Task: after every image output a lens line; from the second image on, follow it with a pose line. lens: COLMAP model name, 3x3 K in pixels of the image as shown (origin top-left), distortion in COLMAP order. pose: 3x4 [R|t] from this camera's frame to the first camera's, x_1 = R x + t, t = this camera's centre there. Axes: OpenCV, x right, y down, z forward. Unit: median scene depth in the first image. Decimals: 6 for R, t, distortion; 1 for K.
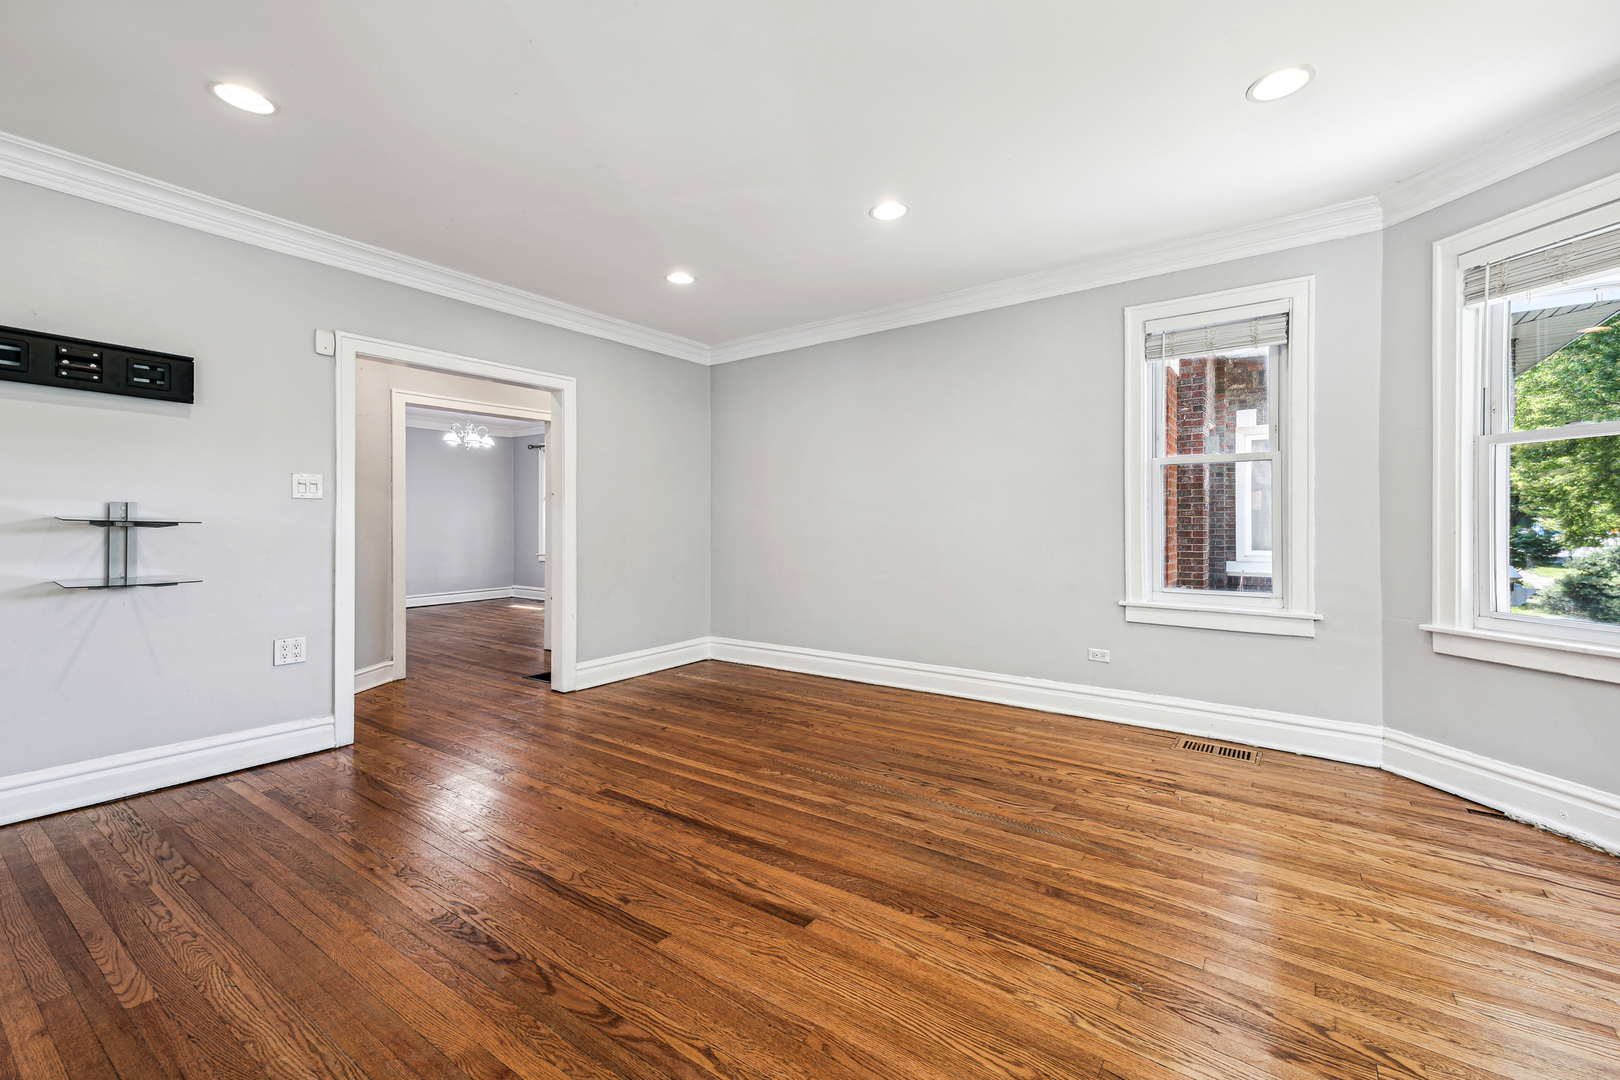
lens RADIAL K [[700.5, 0, 787.5], [0, 700.5, 543.4], [0, 0, 1]] dist [0.022077, 0.000053]
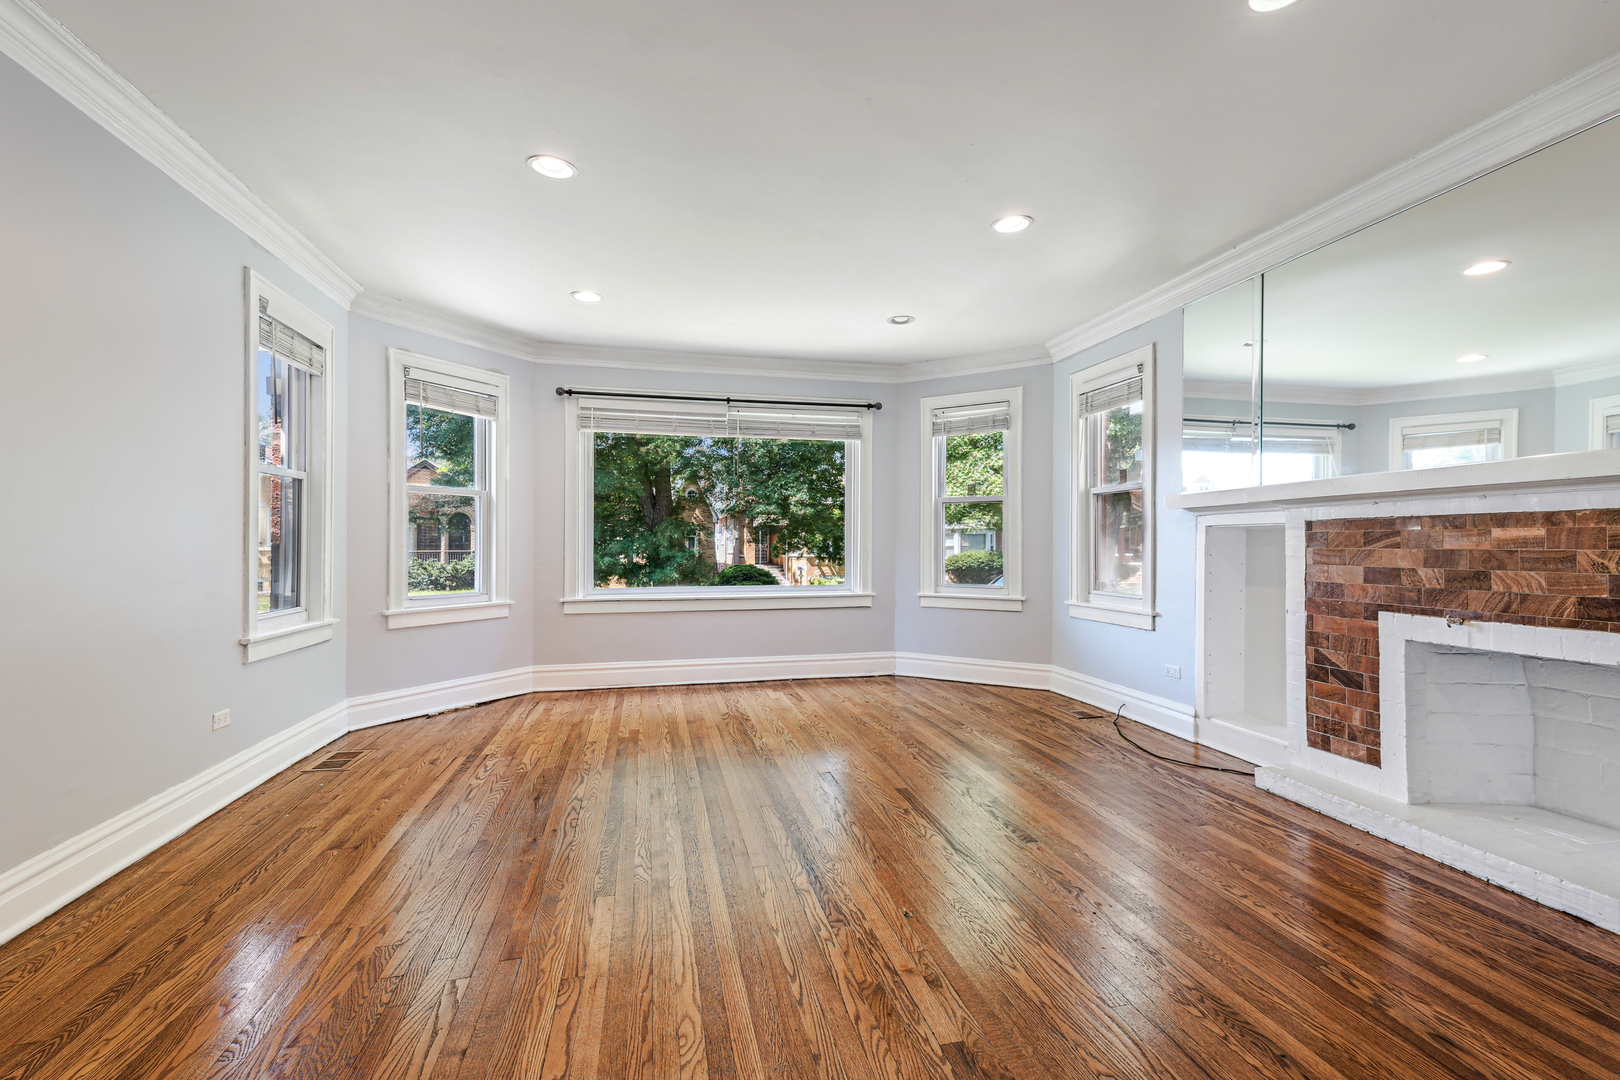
lens RADIAL K [[669.9, 0, 807.2], [0, 669.9, 536.6], [0, 0, 1]] dist [0.021505, 0.000191]
pose [[-0.767773, 0.003967, 0.640709, -0.687884], [0.018317, 0.999708, 0.015759, -0.052606], [-0.640460, 0.023835, -0.767622, 1.564113]]
